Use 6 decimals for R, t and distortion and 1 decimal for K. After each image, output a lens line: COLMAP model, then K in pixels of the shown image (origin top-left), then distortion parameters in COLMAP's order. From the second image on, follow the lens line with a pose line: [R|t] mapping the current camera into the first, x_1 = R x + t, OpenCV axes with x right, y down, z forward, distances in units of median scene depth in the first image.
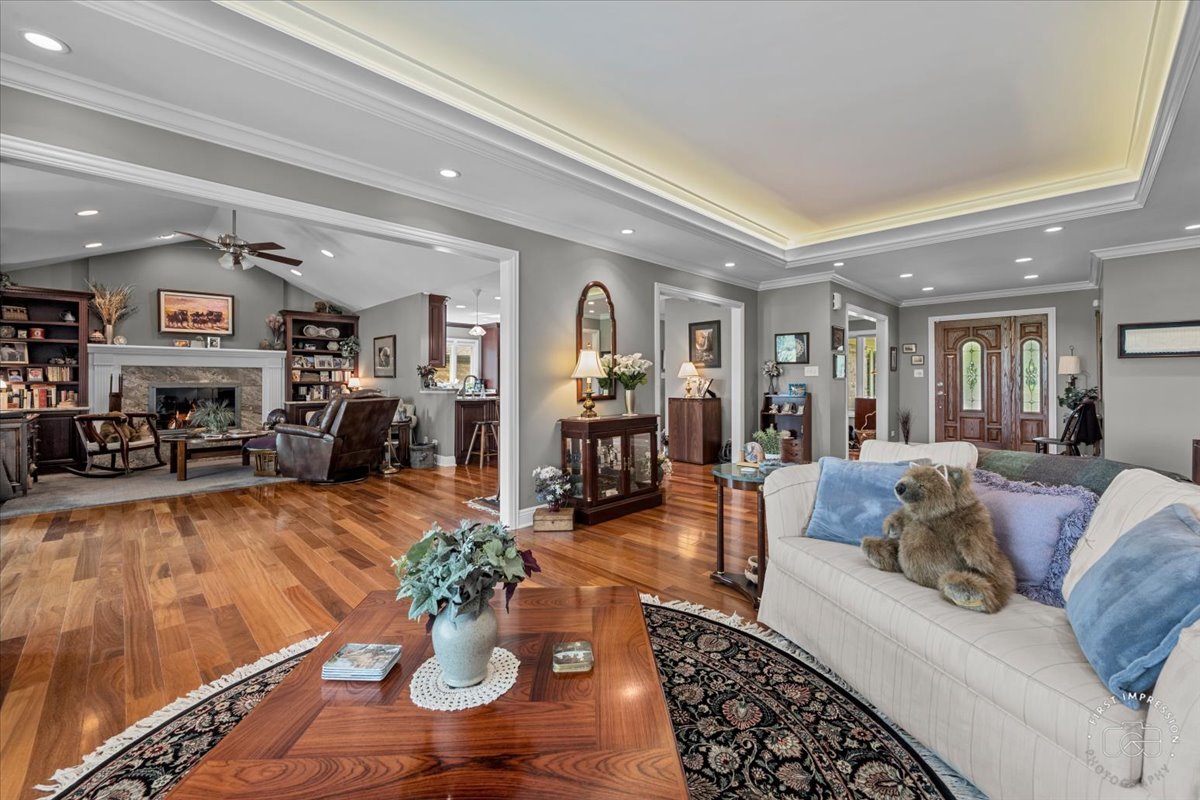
lens RADIAL K [[484.5, 0, 602.1], [0, 484.5, 379.1], [0, 0, 1]] dist [-0.000672, 0.000165]
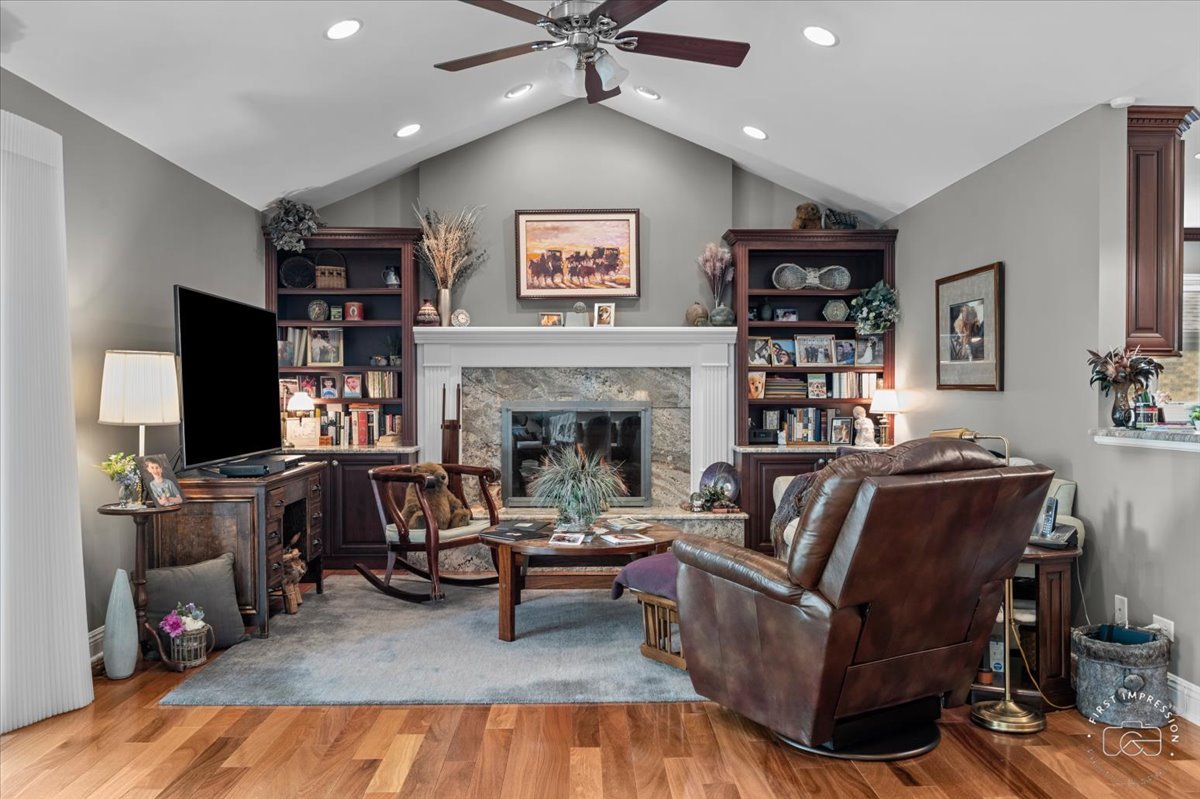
lens RADIAL K [[919.6, 0, 605.3], [0, 919.6, 402.7], [0, 0, 1]] dist [-0.004462, -0.000989]
pose [[0.726799, 0.010117, -0.686776, -0.222512], [0.002634, 0.999843, 0.017517, -0.007476], [0.686845, -0.014540, 0.726658, 0.410546]]
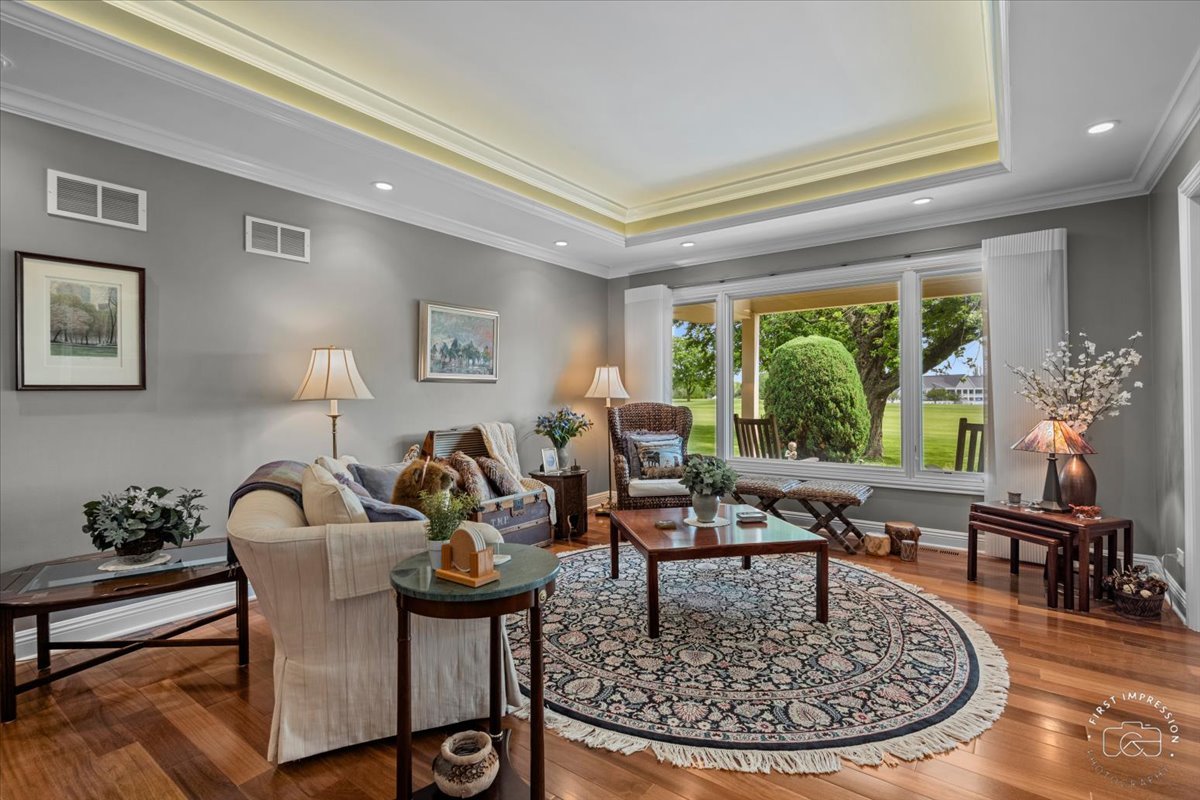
lens RADIAL K [[558.1, 0, 602.7], [0, 558.1, 389.6], [0, 0, 1]] dist [-0.001628, 0.000081]
pose [[-0.989325, 0.006339, -0.145587, 0.106131], [0.008517, 0.999861, -0.014341, 0.002638], [0.145476, -0.015428, -0.989242, 0.636027]]
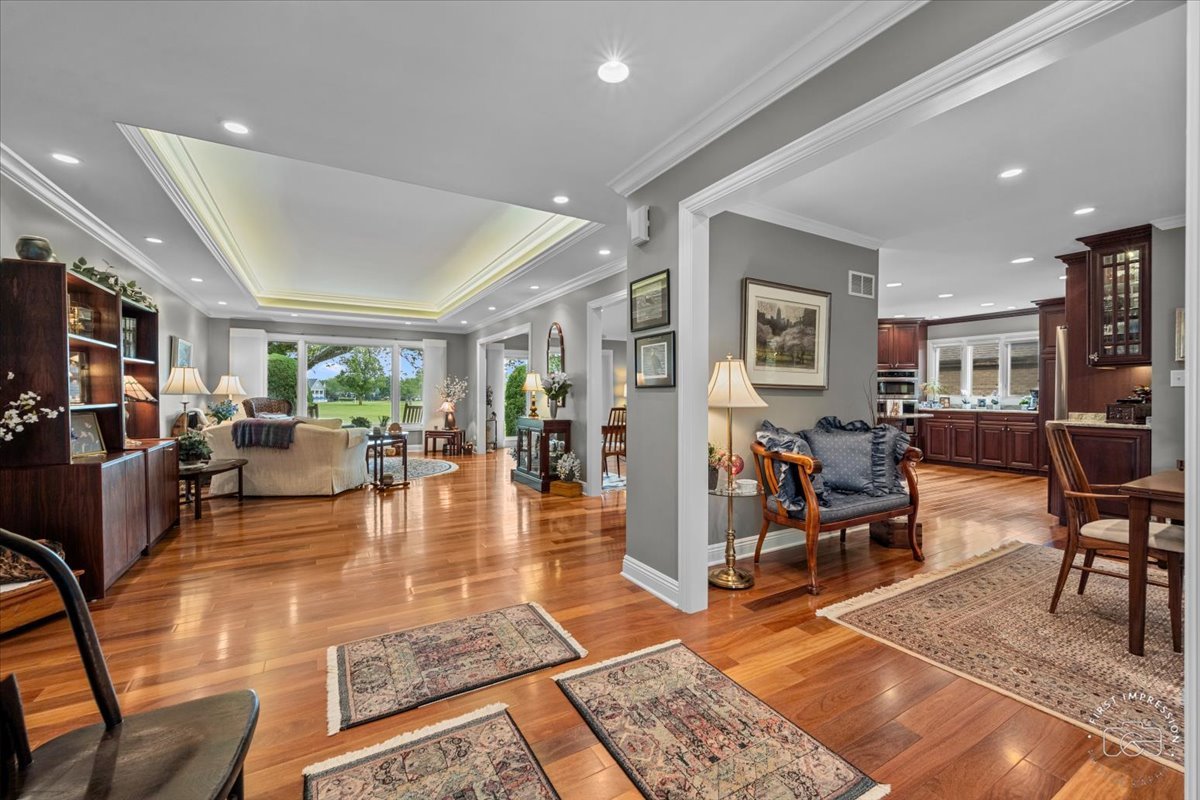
lens RADIAL K [[482.5, 0, 600.4], [0, 482.5, 396.5], [0, 0, 1]] dist [-0.002617, -0.000546]
pose [[-0.257301, 0.006368, -0.966310, 0.869008], [0.002343, 0.999979, 0.005967, 0.002696], [0.966328, -0.000728, -0.257311, 0.989348]]
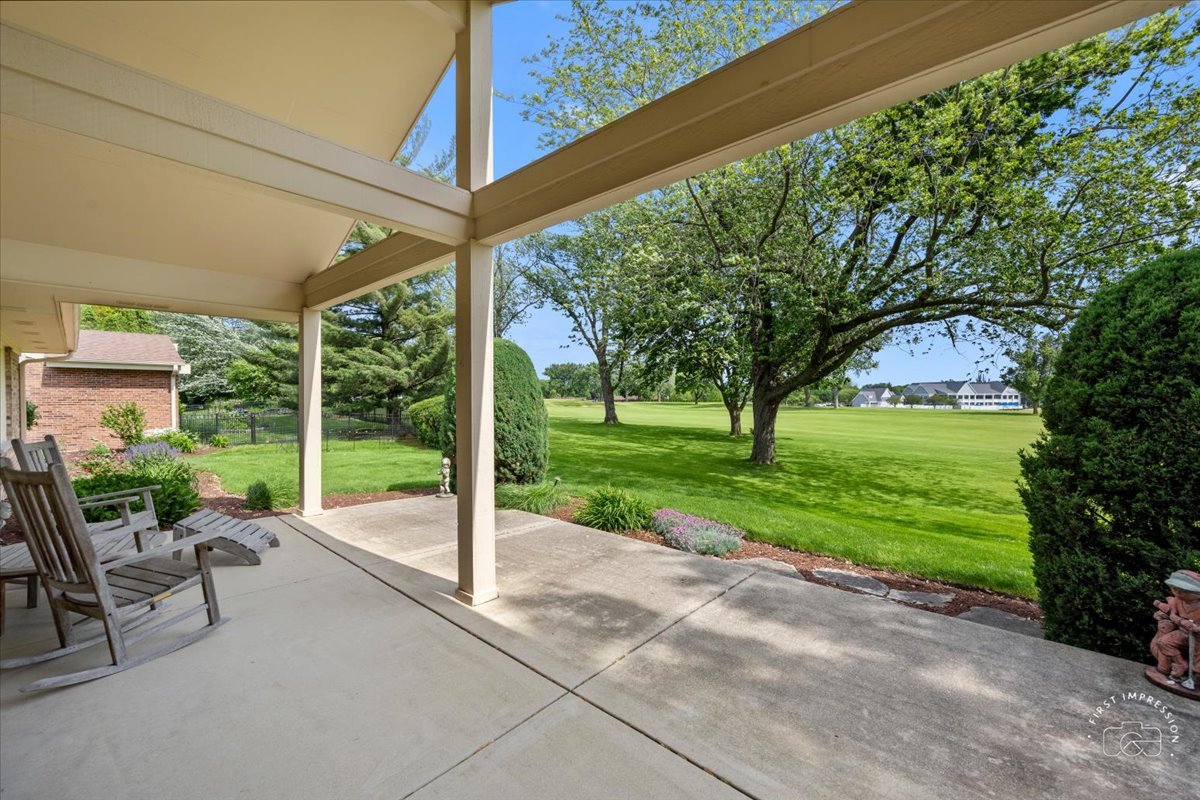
lens RADIAL K [[486.8, 0, 600.0], [0, 486.8, 400.0], [0, 0, 1]] dist [-0.000242, -0.000007]
pose [[-0.998184, 0.003781, -0.060123, -0.861019], [0.003919, 0.999990, -0.002179, -0.008925], [0.060114, -0.002411, -0.998189, 0.391748]]
